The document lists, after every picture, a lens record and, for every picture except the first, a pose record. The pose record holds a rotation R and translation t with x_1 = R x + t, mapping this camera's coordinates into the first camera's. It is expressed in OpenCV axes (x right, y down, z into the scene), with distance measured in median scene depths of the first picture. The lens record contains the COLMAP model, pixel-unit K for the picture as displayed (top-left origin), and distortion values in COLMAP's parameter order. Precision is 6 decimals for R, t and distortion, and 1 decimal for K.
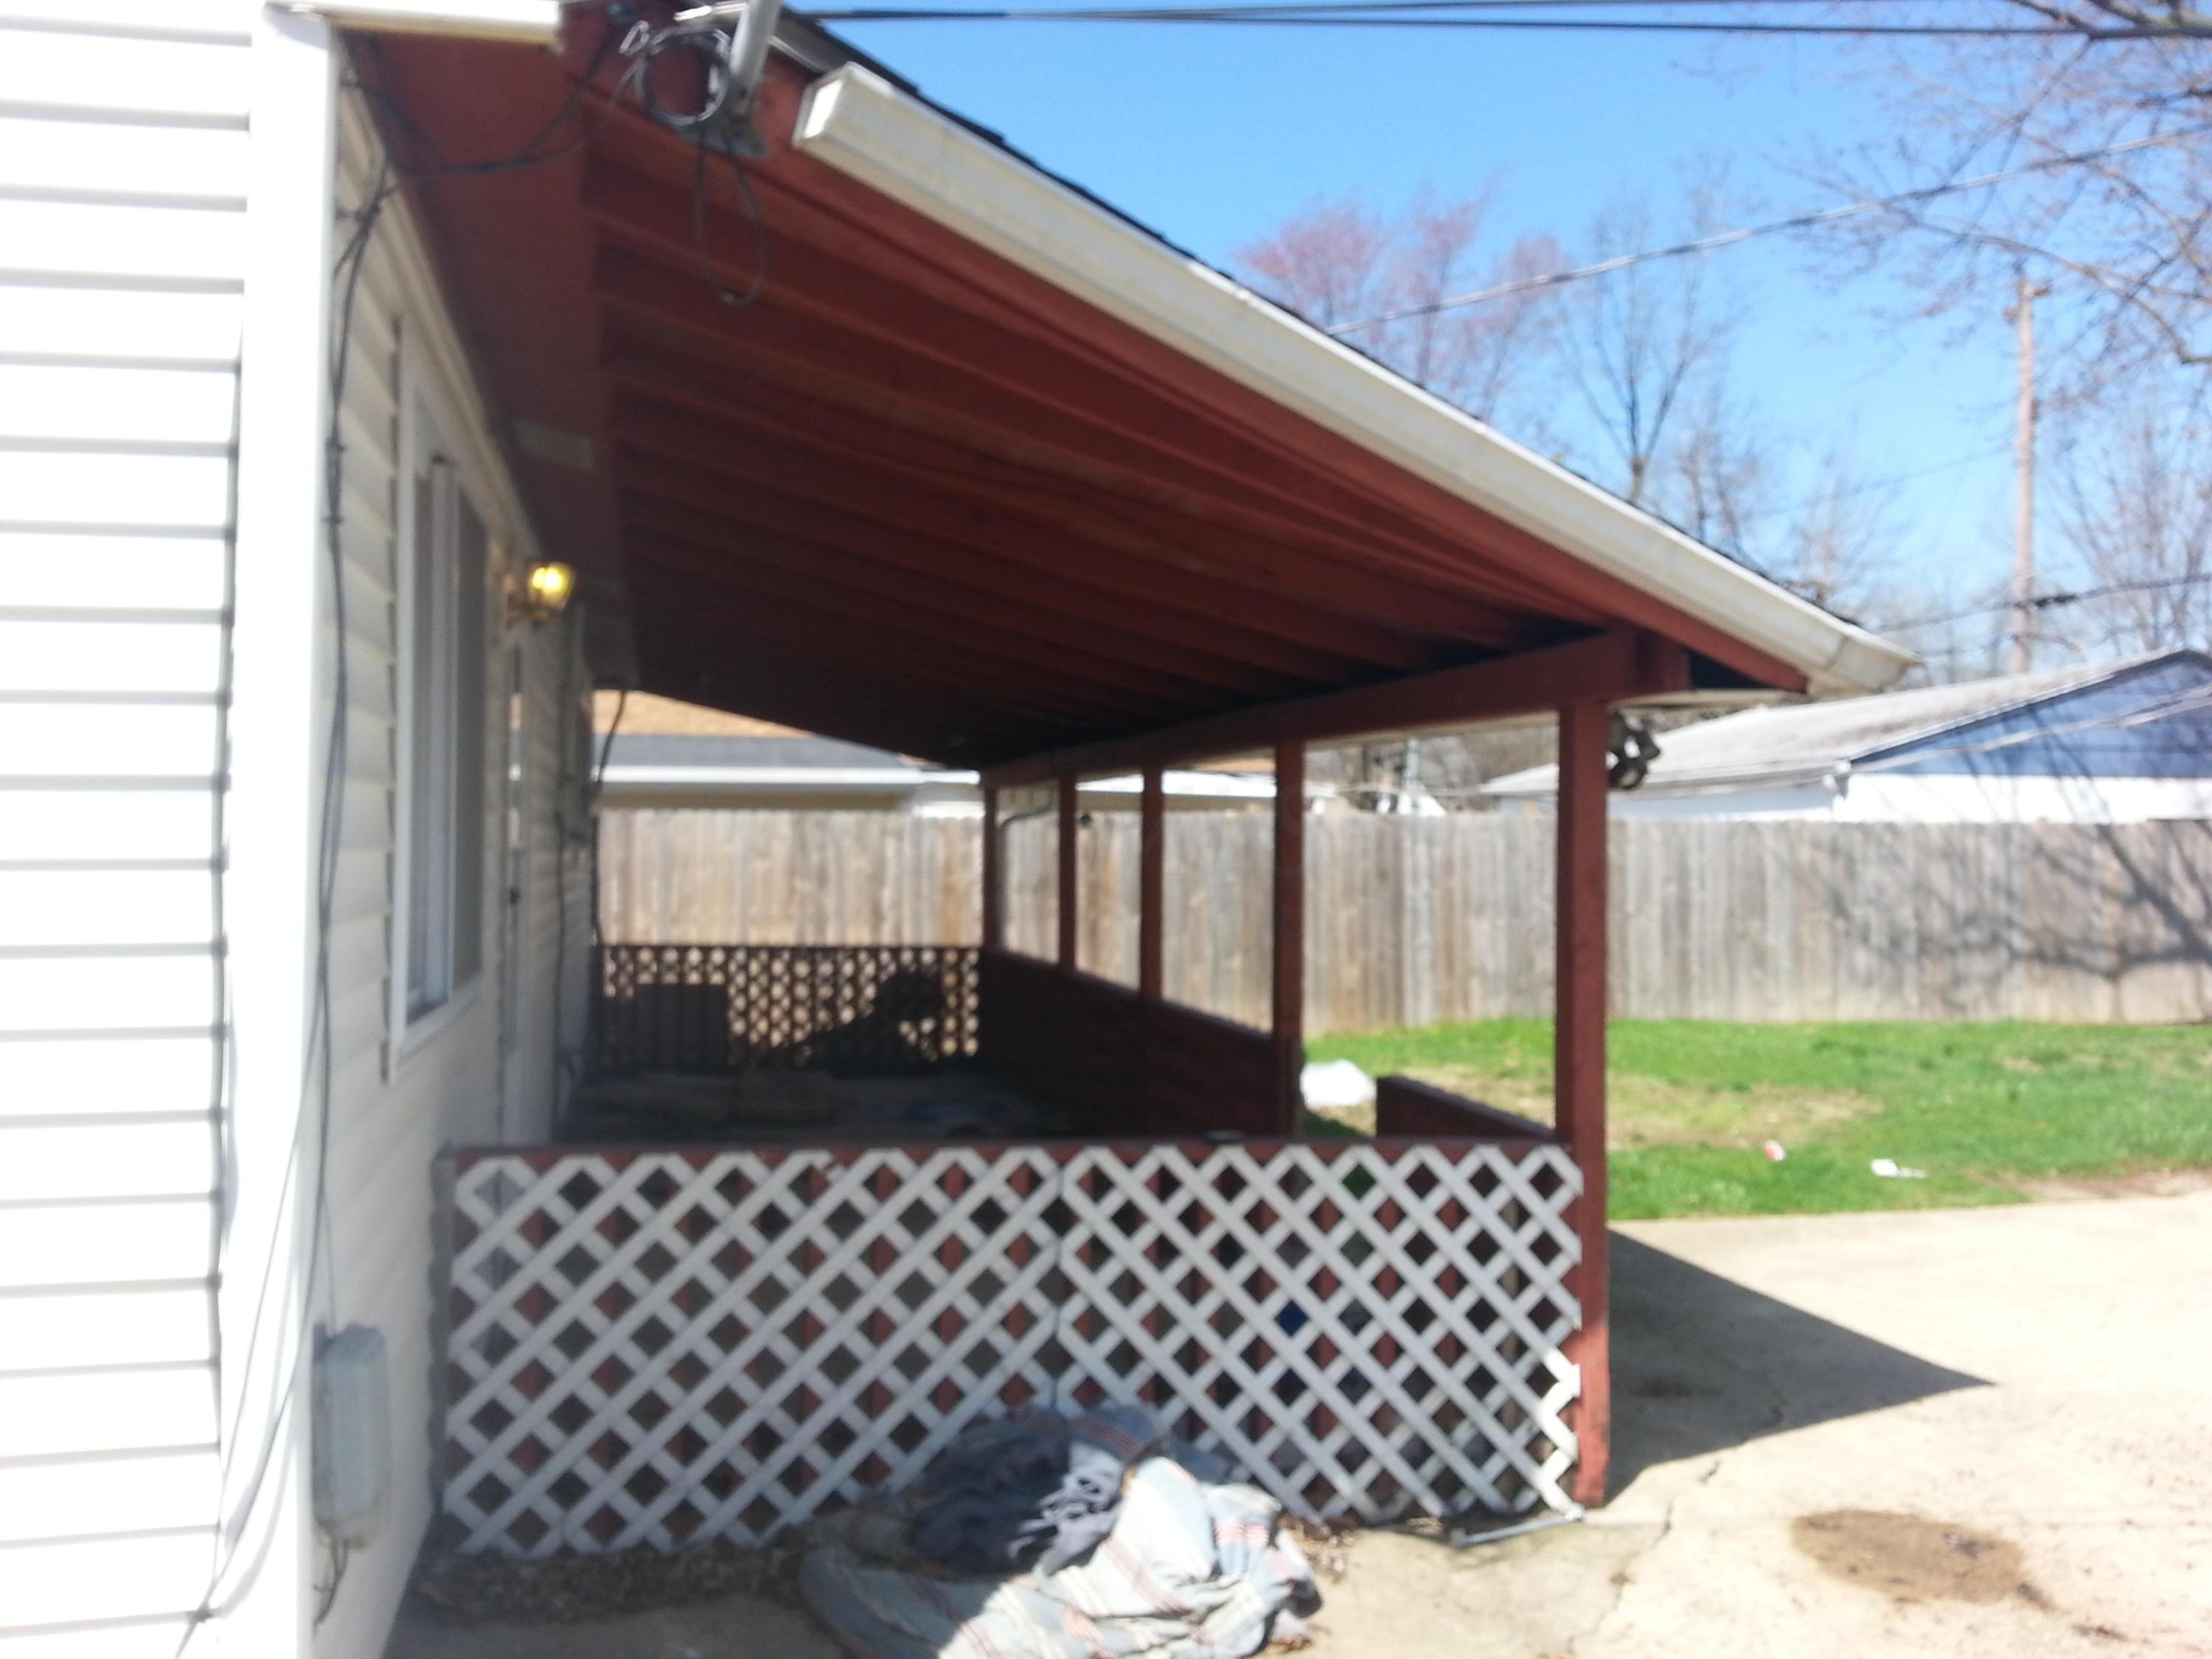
lens RADIAL K [[1873.9, 0, 1106.0], [0, 1873.9, 829.5], [0, 0, 1]] dist [0.010031, 0.022331]
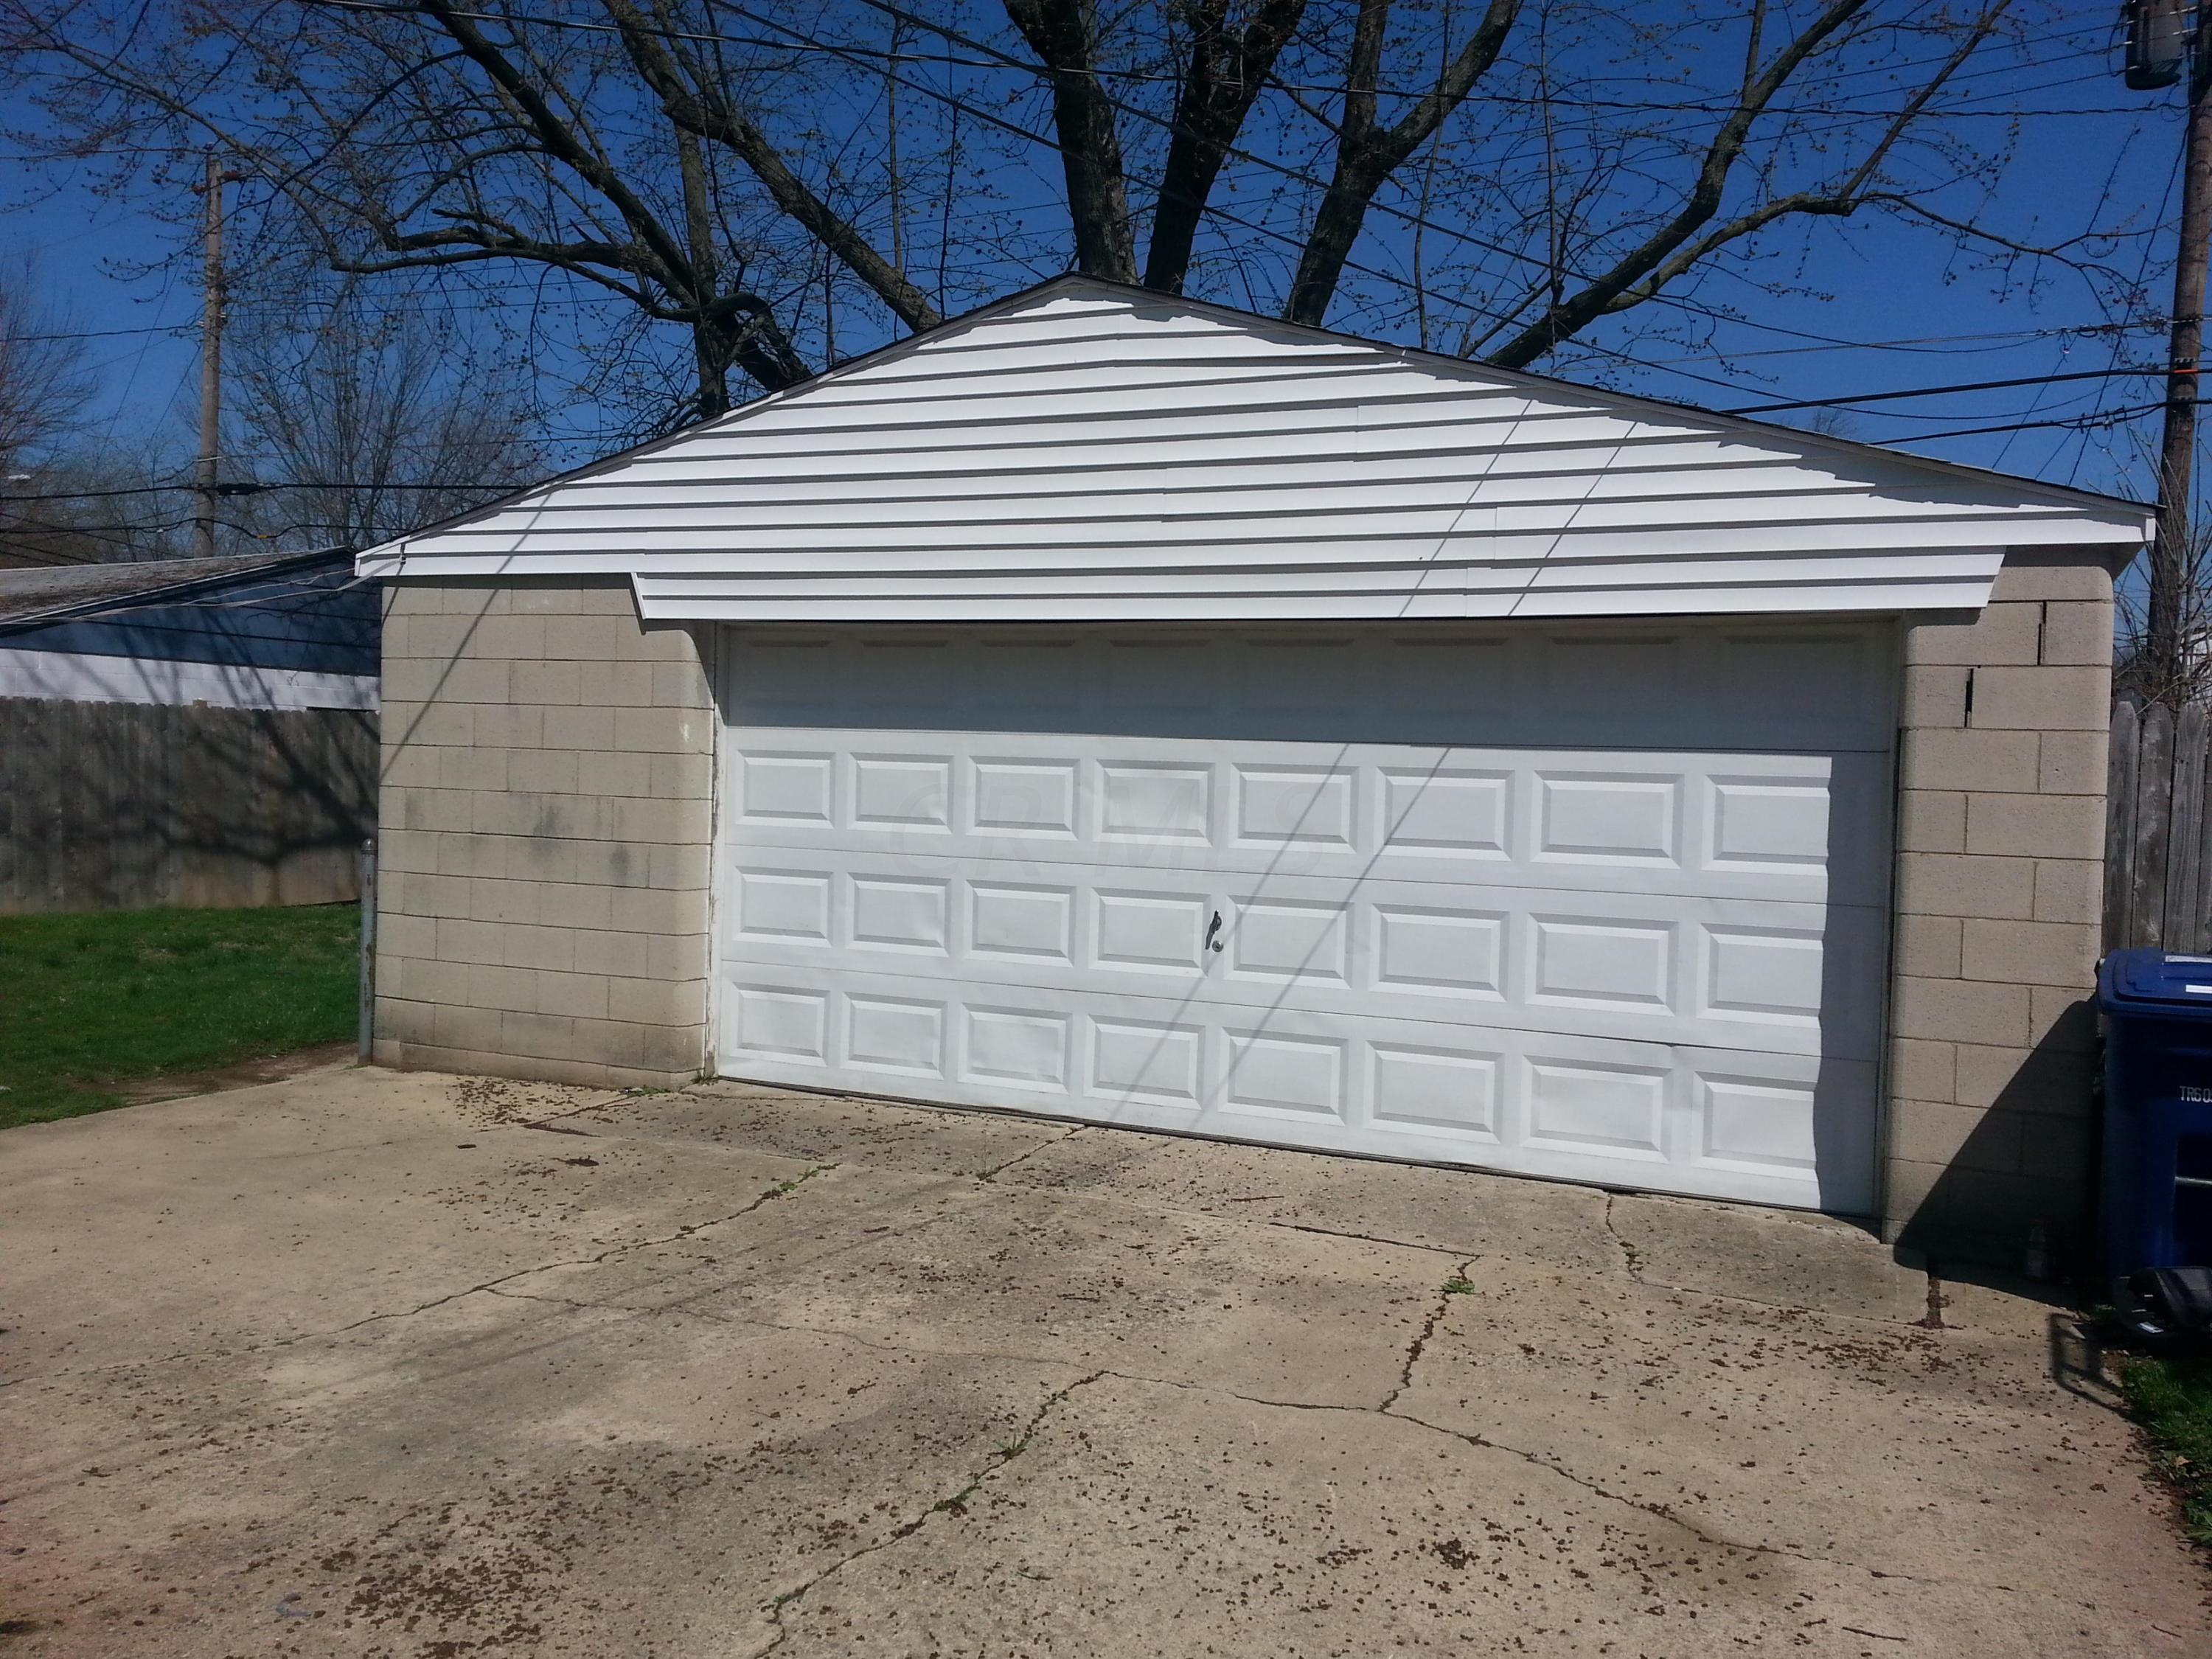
lens RADIAL K [[1815.7, 0, 1106.0], [0, 1815.7, 829.5], [0, 0, 1]] dist [0.109252, -0.169737]
pose [[0.625461, -0.009455, 0.780198, 0.037500], [-0.037709, 0.998392, 0.042329, 0.000872], [-0.779344, -0.055895, 0.624099, 0.020617]]
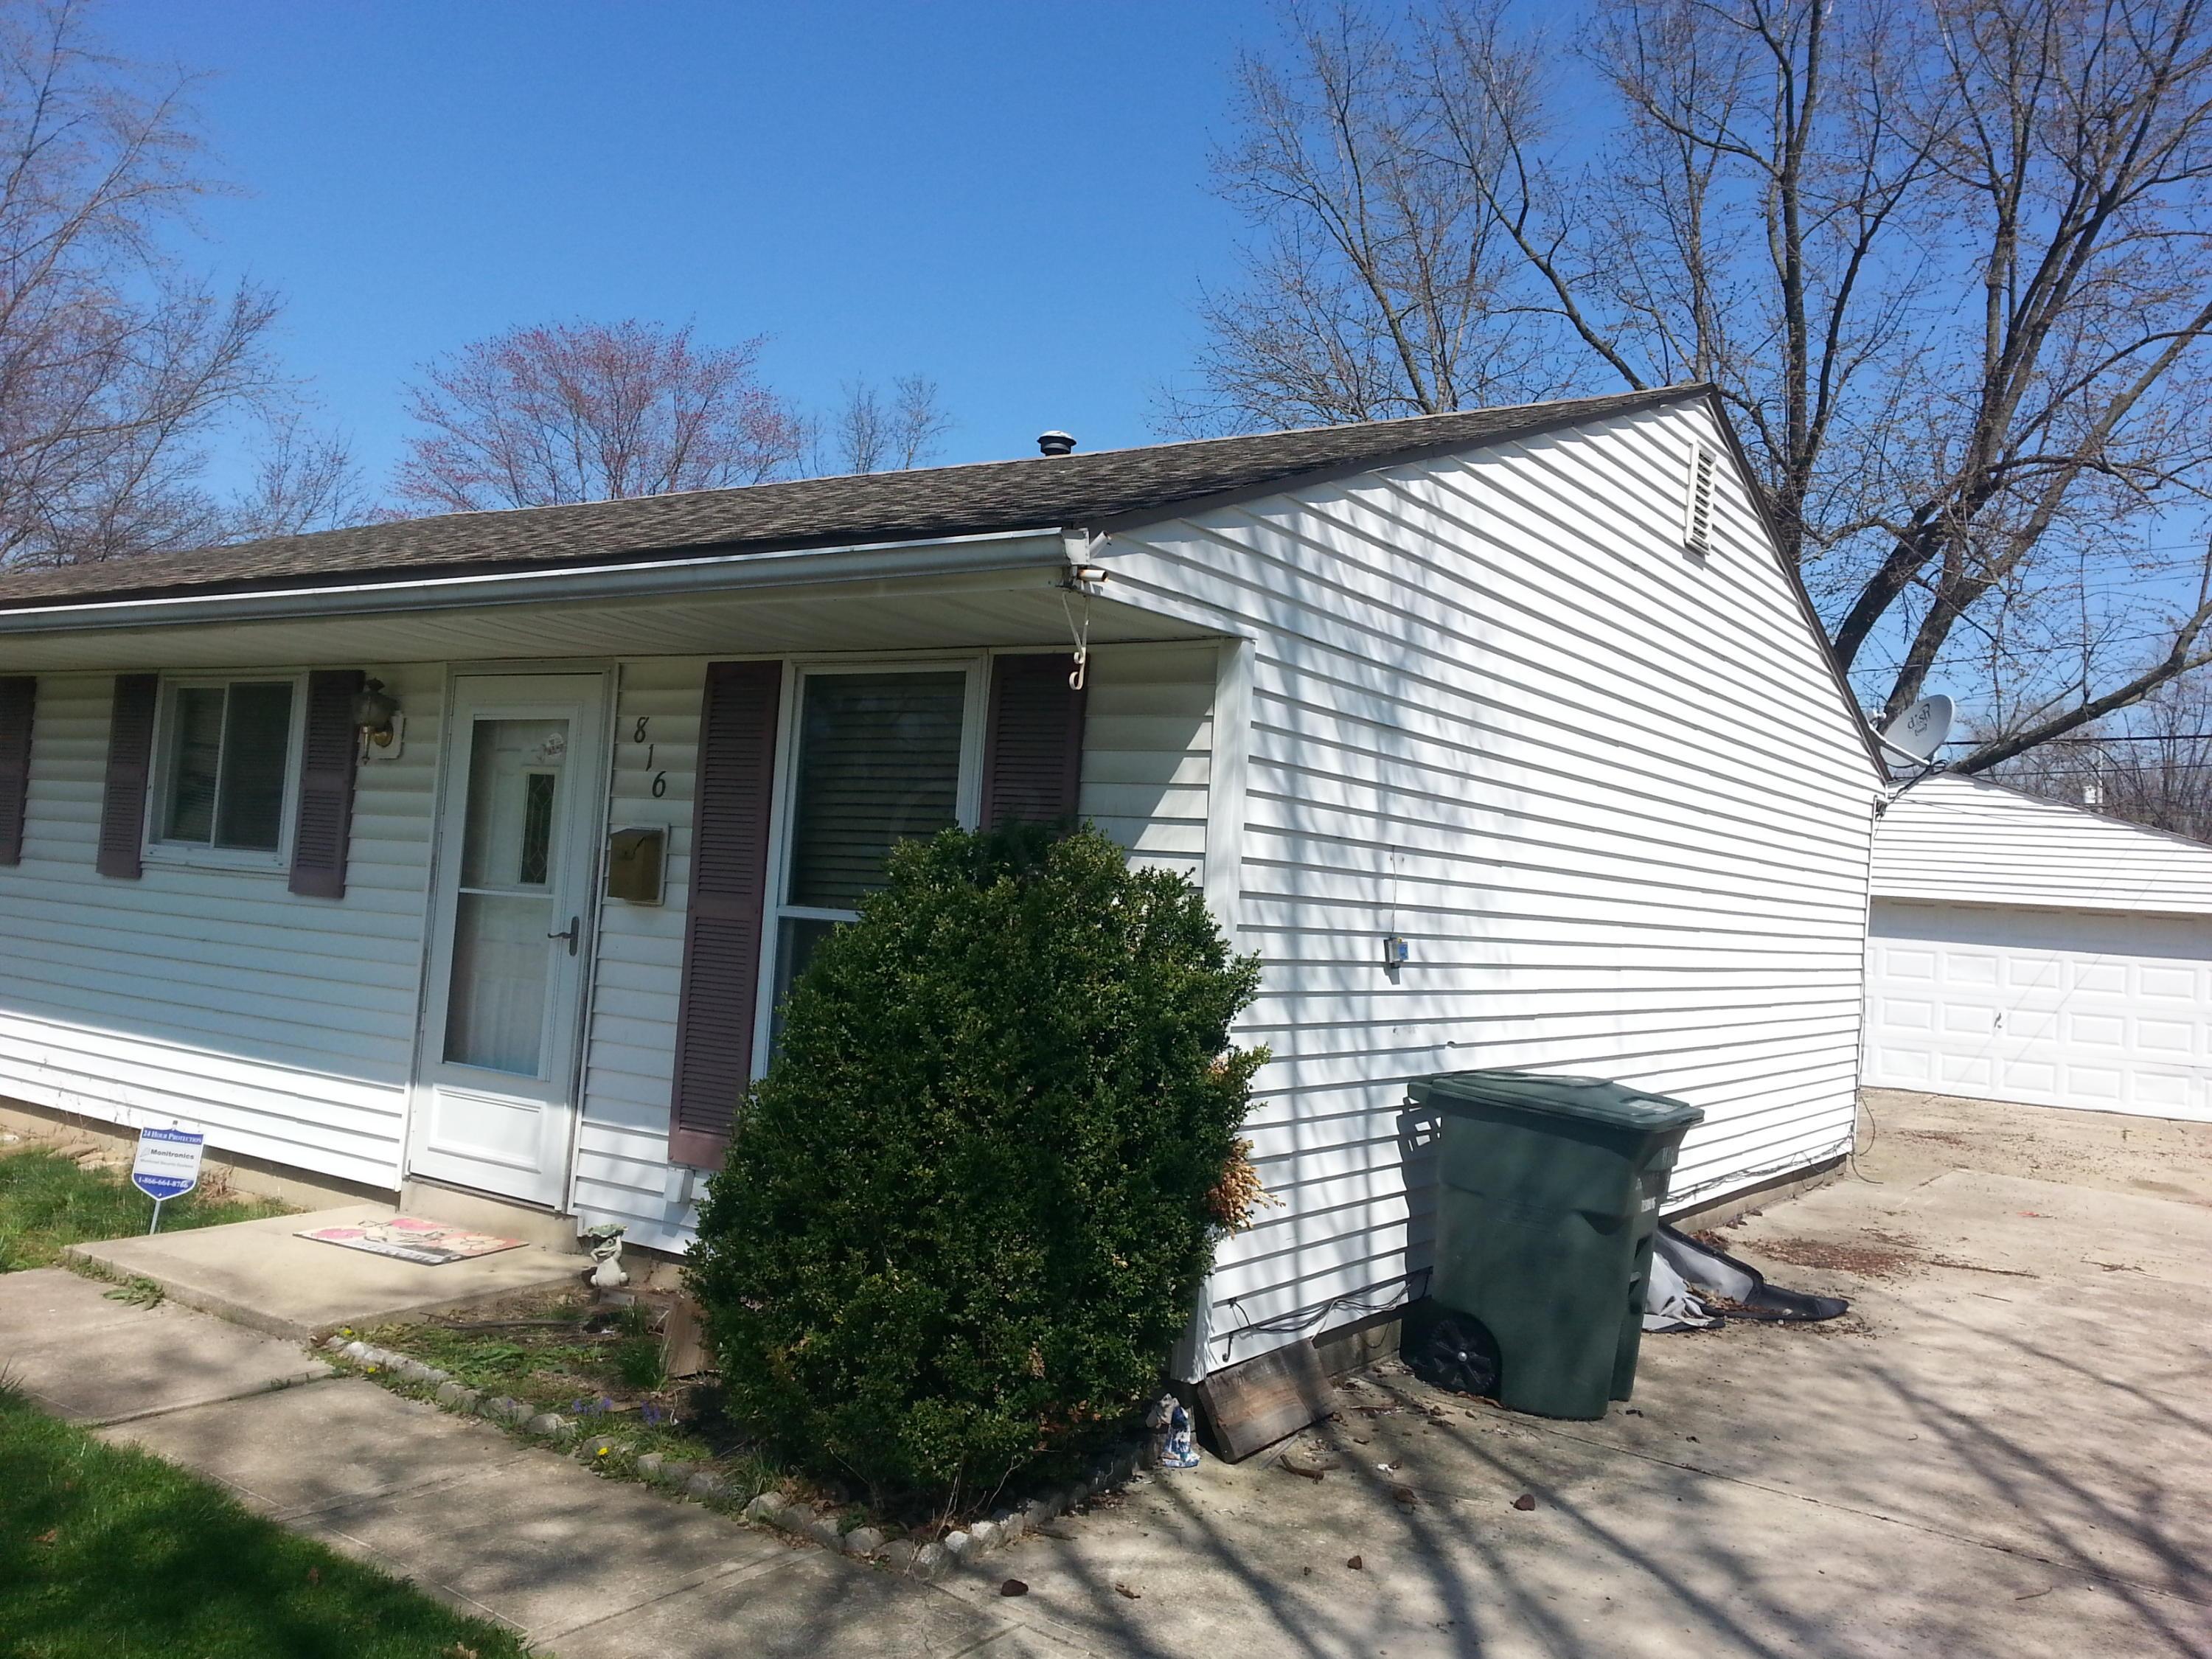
lens RADIAL K [[1826.7, 0, 1113.1], [0, 1826.7, 858.2], [0, 0, 1]] dist [0.064485, -0.100266]
pose [[0.745566, 0.063800, 0.663371, -2.046095], [-0.074377, 0.997154, -0.012309, -0.008696], [-0.662268, -0.040162, 0.748190, -0.586214]]
